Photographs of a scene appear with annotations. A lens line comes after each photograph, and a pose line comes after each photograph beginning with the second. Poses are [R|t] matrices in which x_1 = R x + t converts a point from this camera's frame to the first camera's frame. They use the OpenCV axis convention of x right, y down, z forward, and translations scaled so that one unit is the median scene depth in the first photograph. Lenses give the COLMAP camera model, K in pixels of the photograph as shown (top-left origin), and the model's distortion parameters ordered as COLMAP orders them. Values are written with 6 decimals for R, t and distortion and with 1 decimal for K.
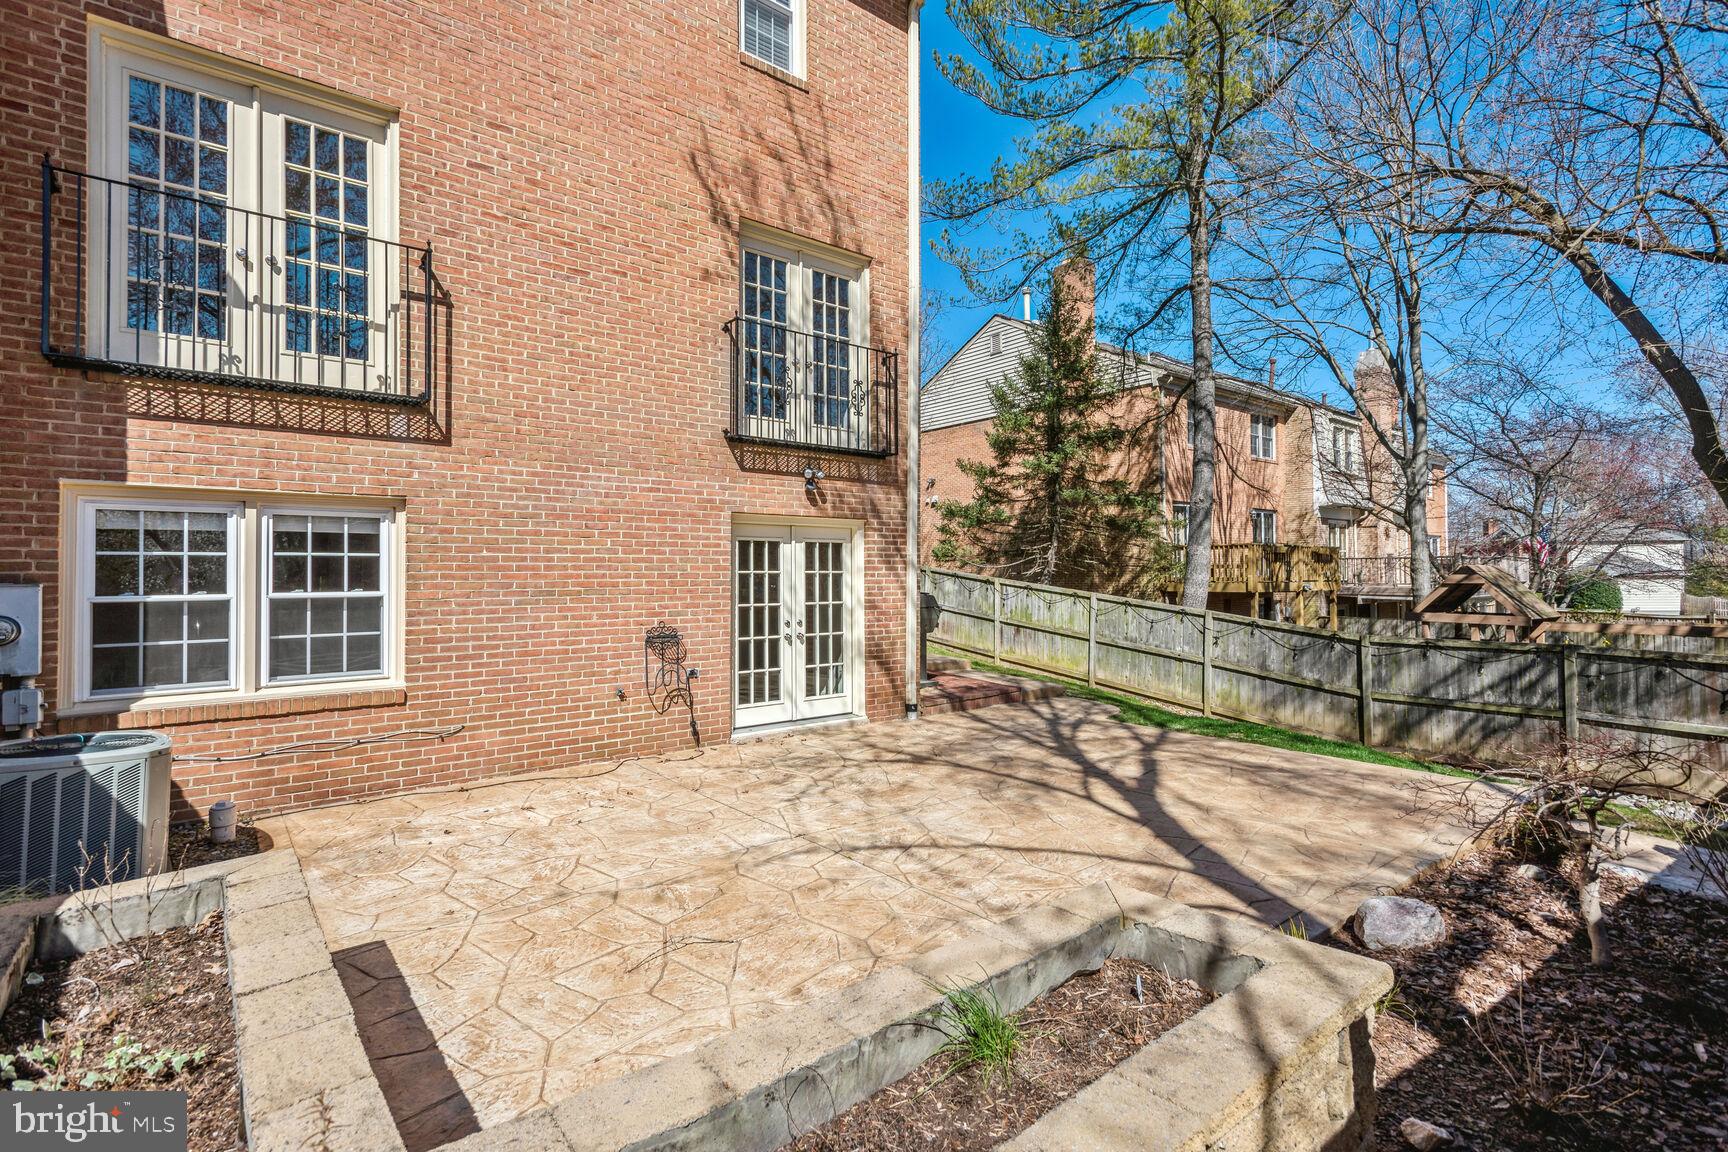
lens RADIAL K [[810.3, 0, 864.0], [0, 810.3, 576.0], [0, 0, 1]] dist [0.001397, 0.000384]
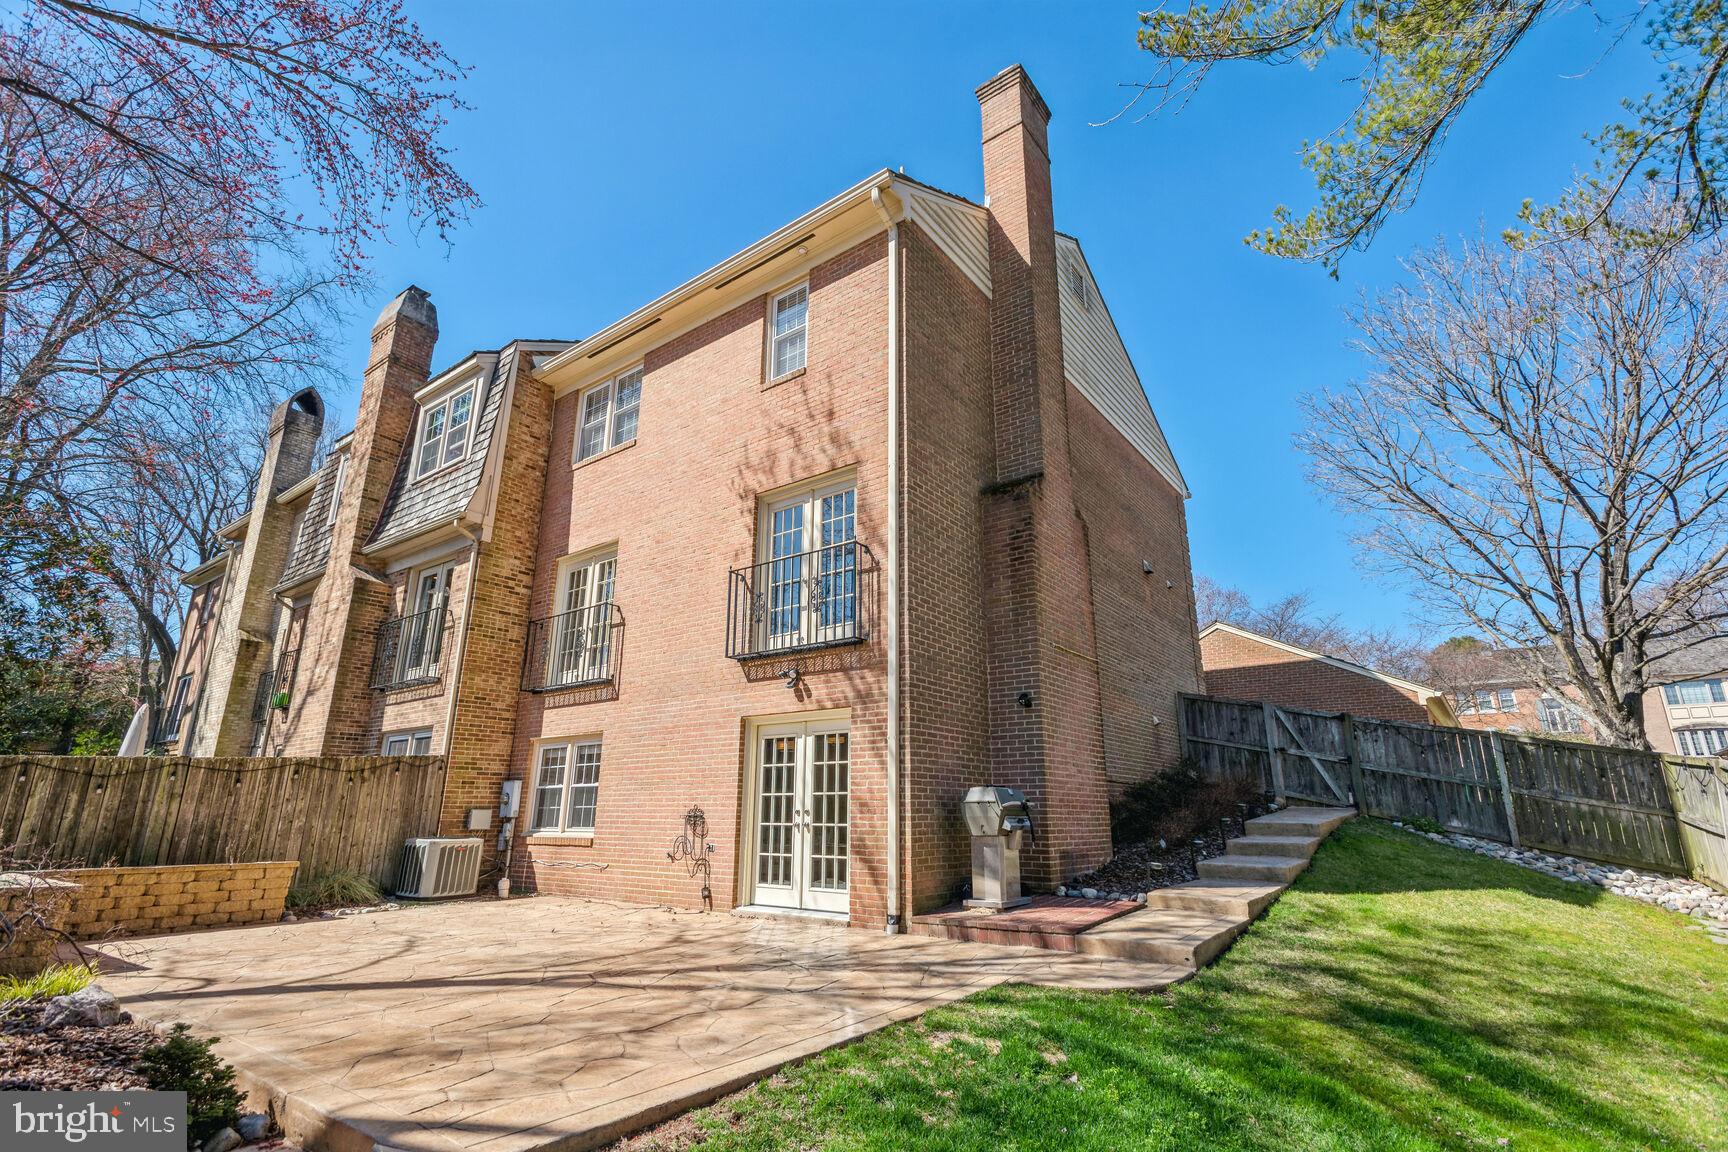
lens RADIAL K [[810.3, 0, 864.0], [0, 810.3, 576.0], [0, 0, 1]] dist [0.001397, 0.000384]
pose [[0.243560, -0.268767, -0.931903, 1.060560], [-0.001970, 0.960699, -0.277586, 0.057426], [0.969884, 0.069445, 0.233459, 0.829300]]
